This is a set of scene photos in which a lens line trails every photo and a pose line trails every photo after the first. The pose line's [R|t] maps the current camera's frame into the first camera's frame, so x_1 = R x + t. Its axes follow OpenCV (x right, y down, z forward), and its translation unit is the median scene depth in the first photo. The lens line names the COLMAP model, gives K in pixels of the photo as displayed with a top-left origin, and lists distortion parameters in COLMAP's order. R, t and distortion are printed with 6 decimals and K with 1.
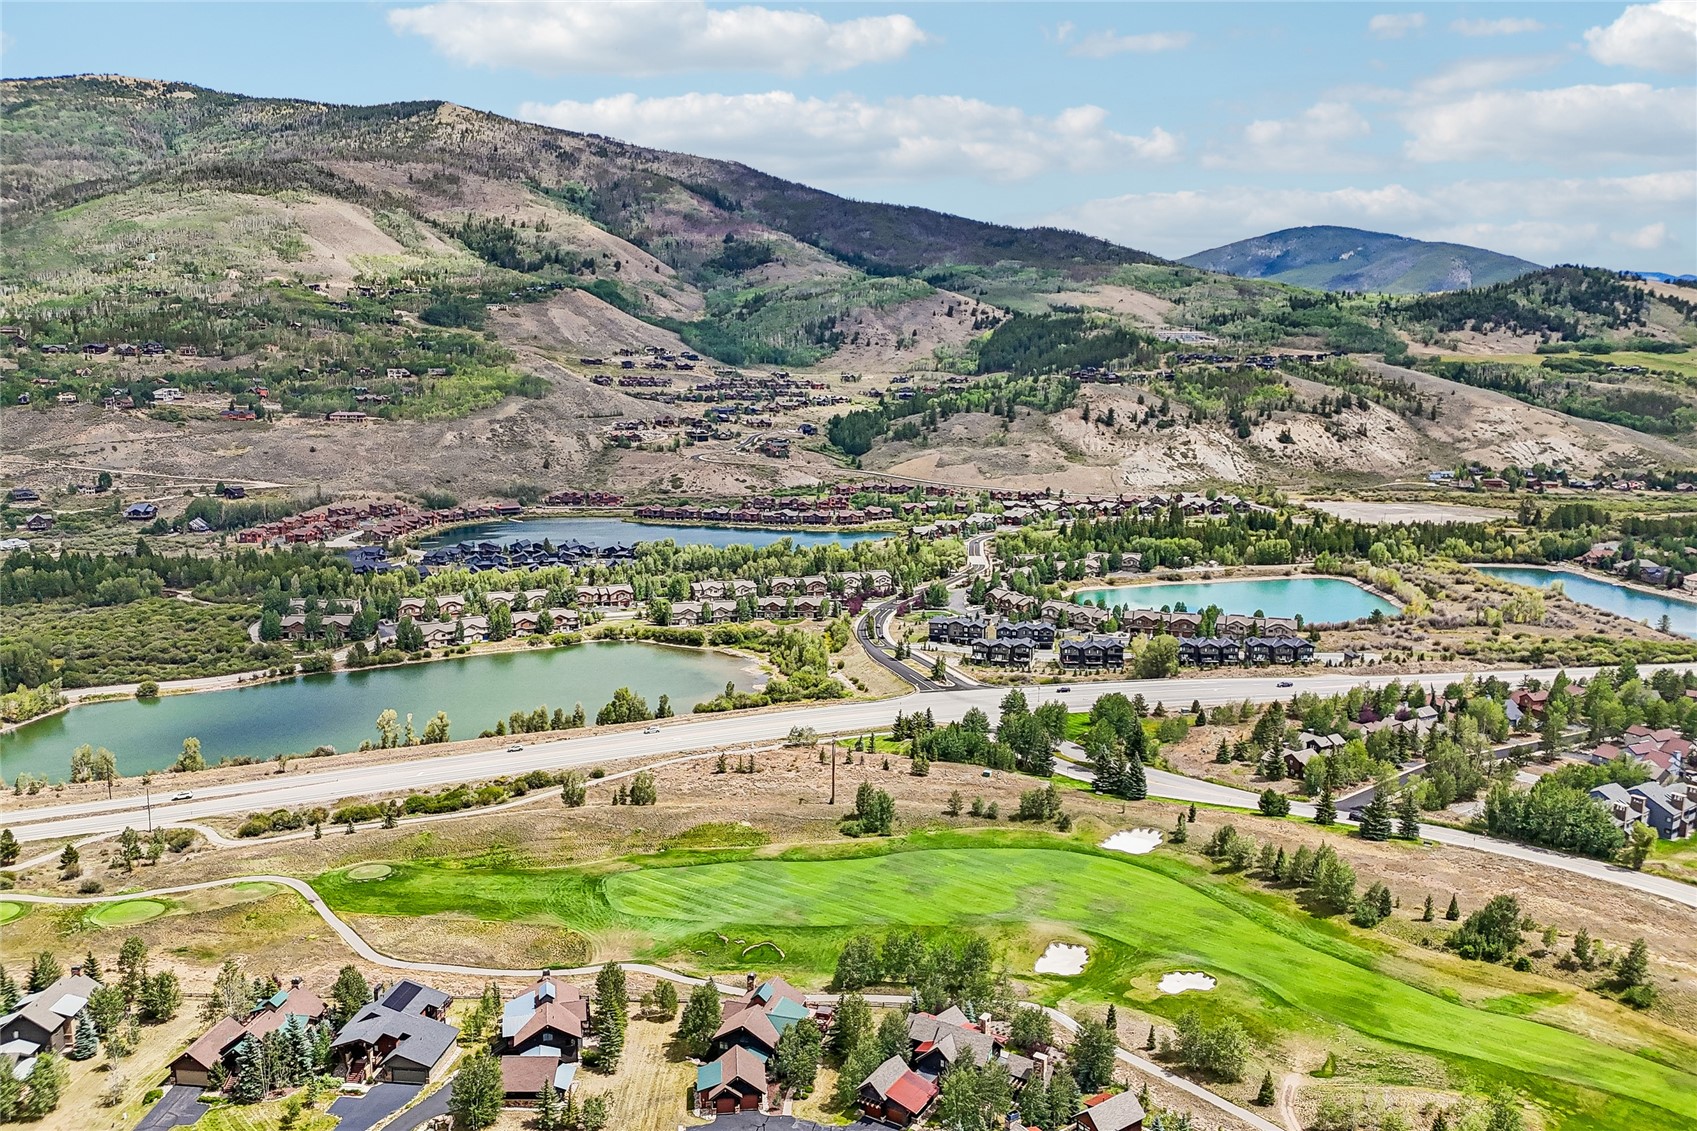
lens RADIAL K [[1190.6, 0, 869.7], [0, 1190.6, 568.2], [0, 0, 1]] dist [0.002915, -0.023392]
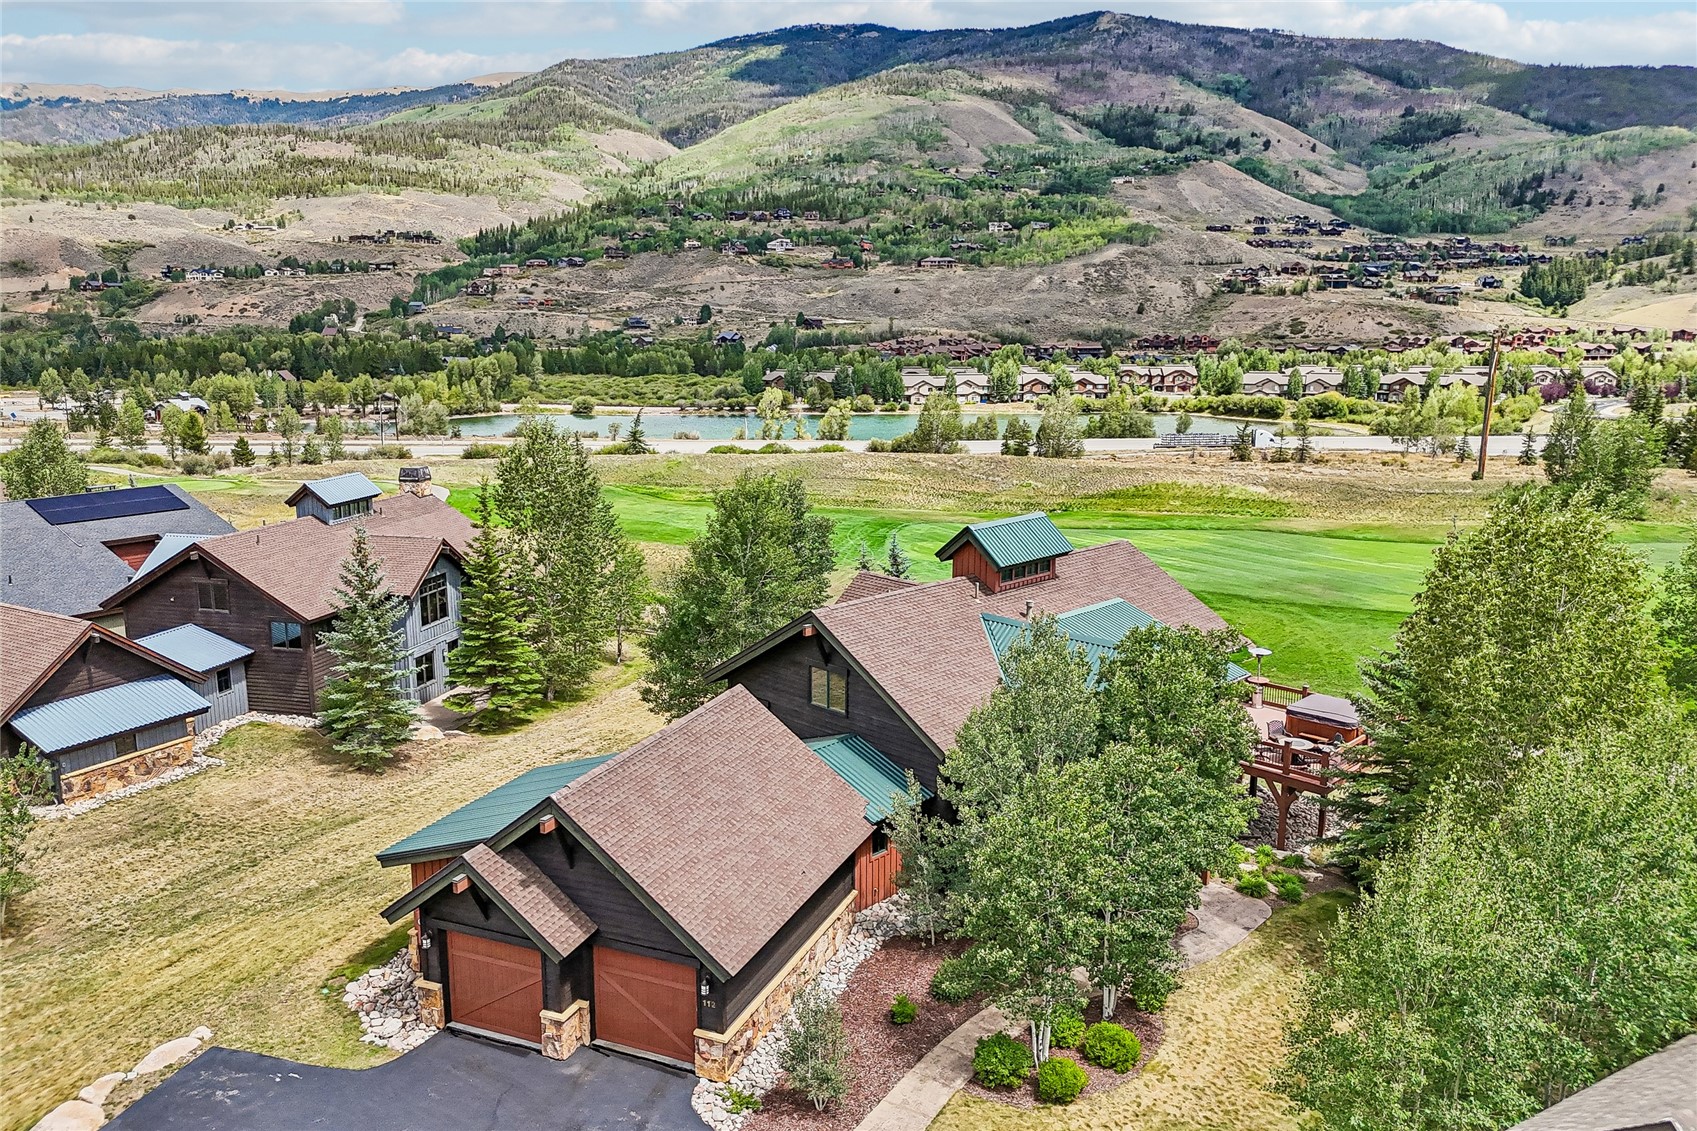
lens RADIAL K [[1190.6, 0, 869.7], [0, 1190.6, 568.2], [0, 0, 1]] dist [0.002915, -0.023392]
pose [[0.864009, 0.099621, -0.493522, -0.001245], [-0.088082, 0.995020, 0.046648, 0.064128], [0.495711, 0.003166, 0.868482, 0.146688]]
